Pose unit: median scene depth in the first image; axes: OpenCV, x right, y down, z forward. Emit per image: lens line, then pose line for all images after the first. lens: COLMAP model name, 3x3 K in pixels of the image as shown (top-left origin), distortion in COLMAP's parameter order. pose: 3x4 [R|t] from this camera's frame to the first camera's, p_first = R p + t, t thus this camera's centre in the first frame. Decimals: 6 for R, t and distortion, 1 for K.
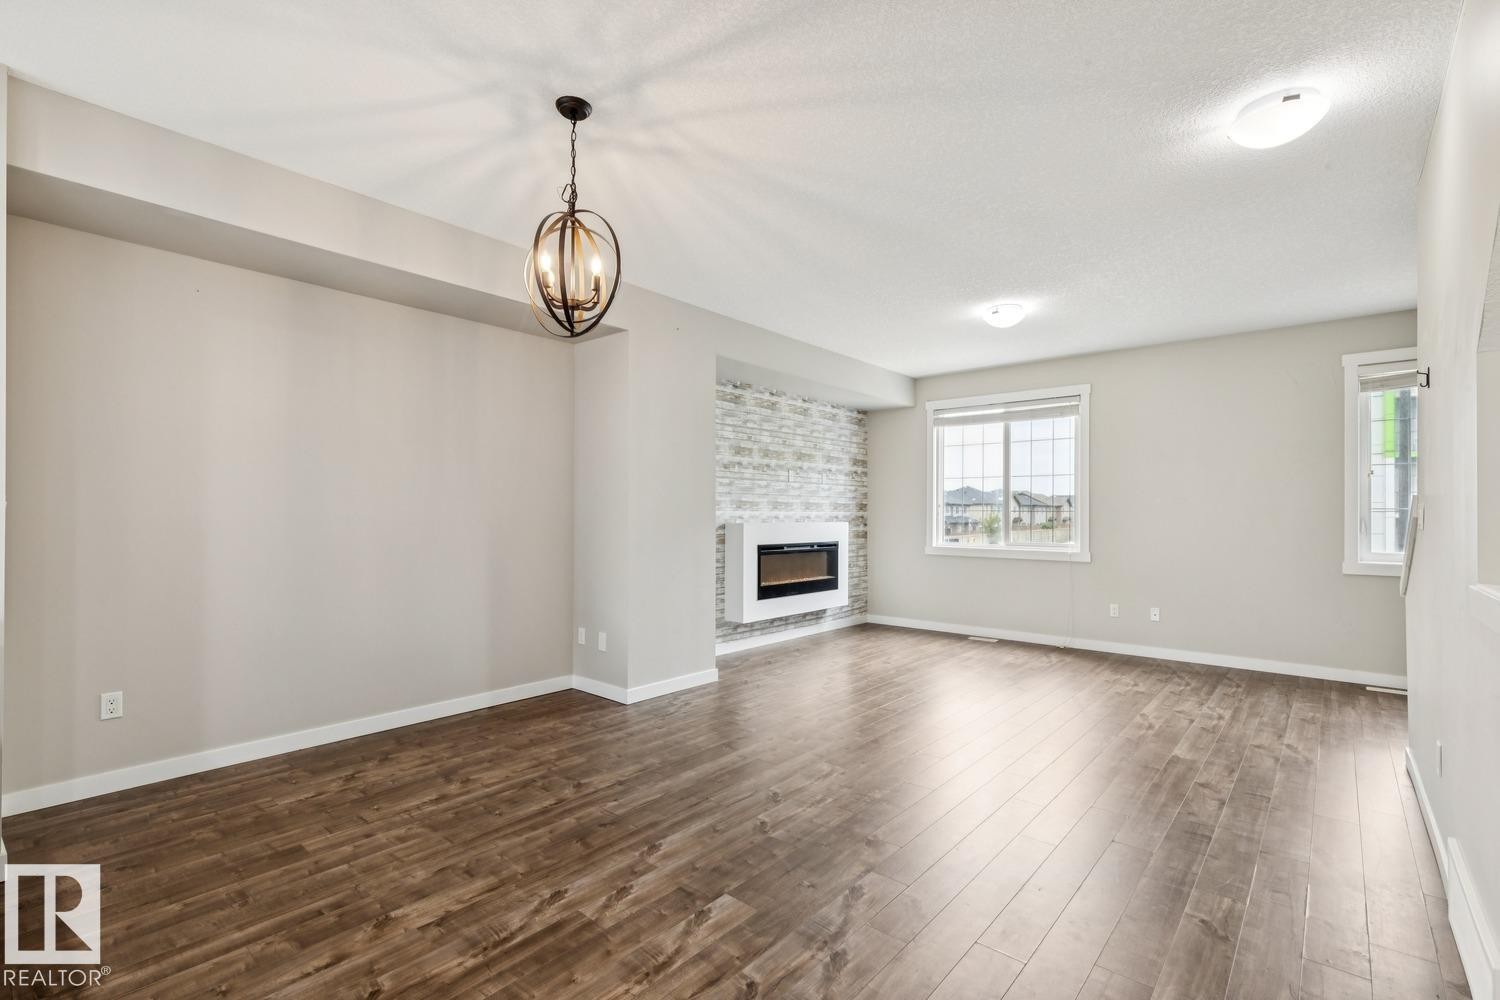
lens RADIAL K [[672.4, 0, 754.5], [0, 672.4, 509.7], [0, 0, 1]] dist [0.006743, -0.001038]
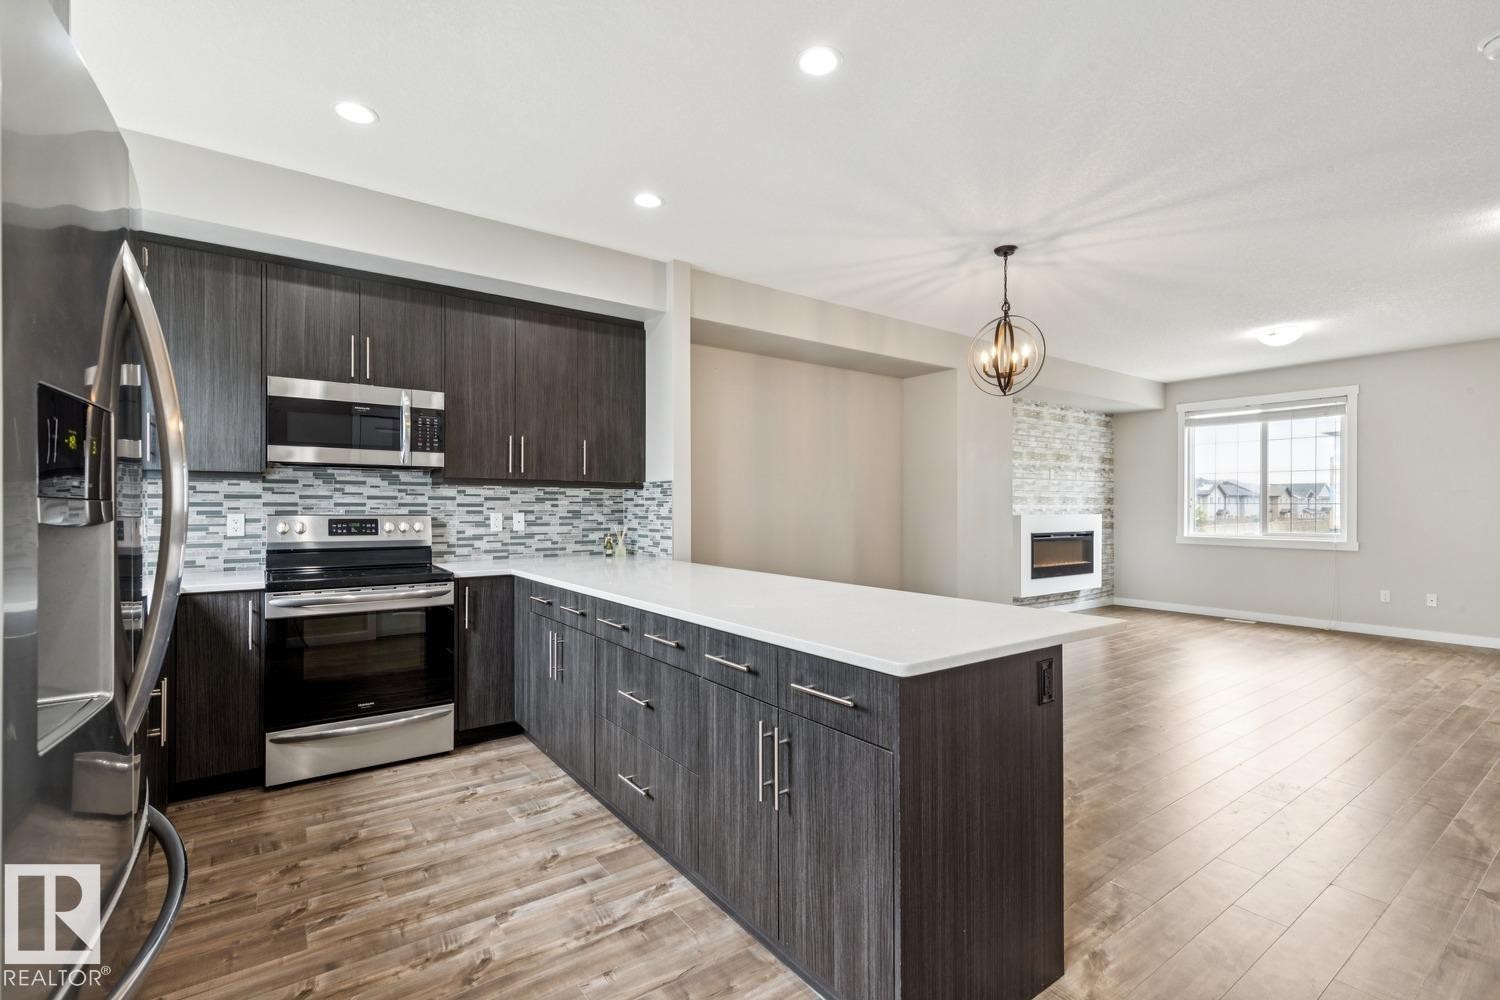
lens RADIAL K [[672.4, 0, 758.5], [0, 672.4, 506.2], [0, 0, 1]] dist [0.006743, -0.001038]
pose [[0.974212, -0.003735, -0.225604, -0.192384], [0.004819, 0.999979, 0.004255, -0.003015], [0.225584, -0.005233, 0.974210, -0.268247]]
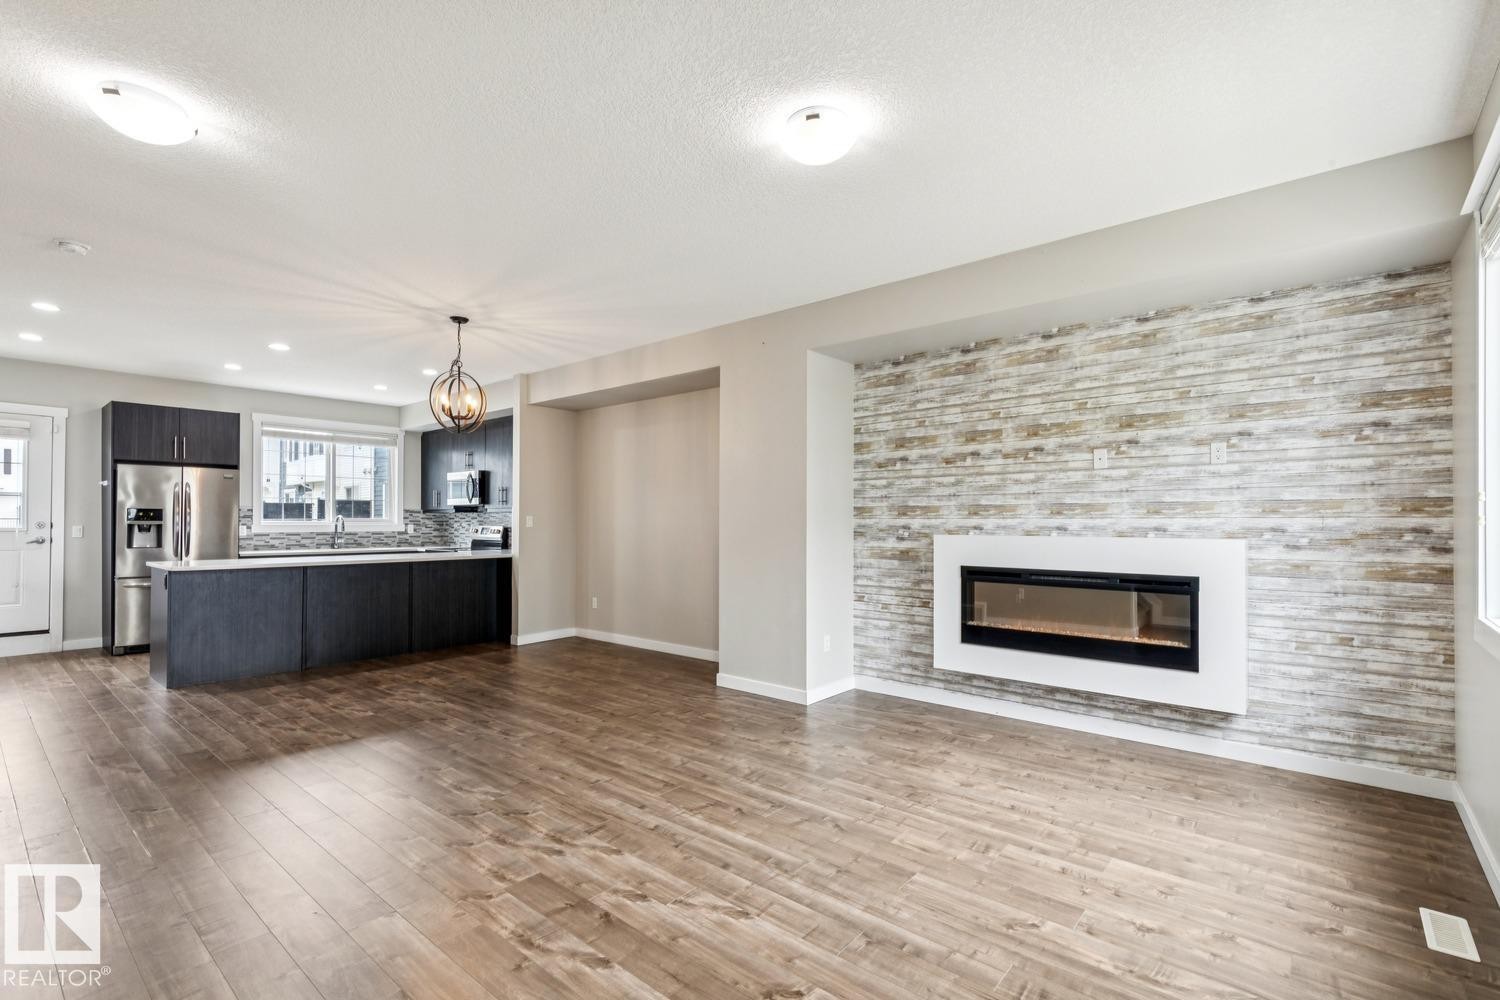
lens RADIAL K [[692.4, 0, 769.3], [0, 692.4, 514.6], [0, 0, 1]] dist [-0.002207, 0.001288]
pose [[0.011956, -0.016187, -0.999797, 0.717879], [0.004813, 0.999858, -0.016131, 0.008167], [0.999917, -0.004619, 0.012033, 0.760372]]
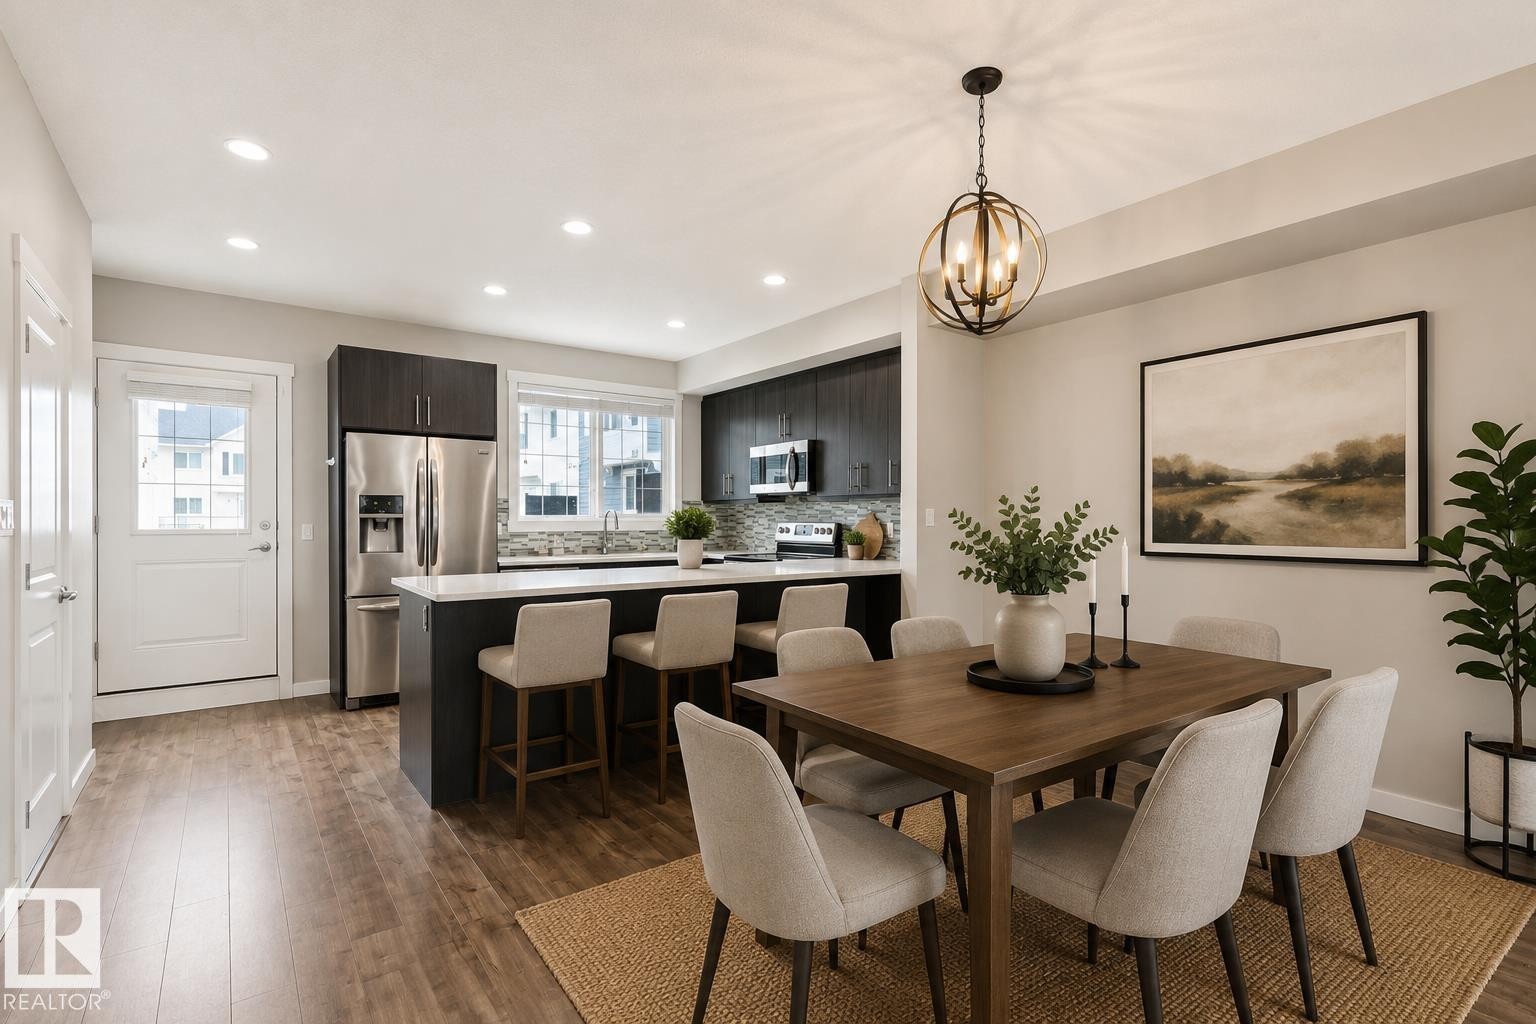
lens RADIAL K [[709.1, 0, 785.4], [0, 709.1, 518.7], [0, 0, 1]] dist [-0.002207, 0.001288]
pose [[-0.189857, -0.006318, -0.981792, 0.300858], [0.003945, 0.999966, -0.007198, 0.006978], [0.981804, -0.005240, -0.189825, 0.374634]]
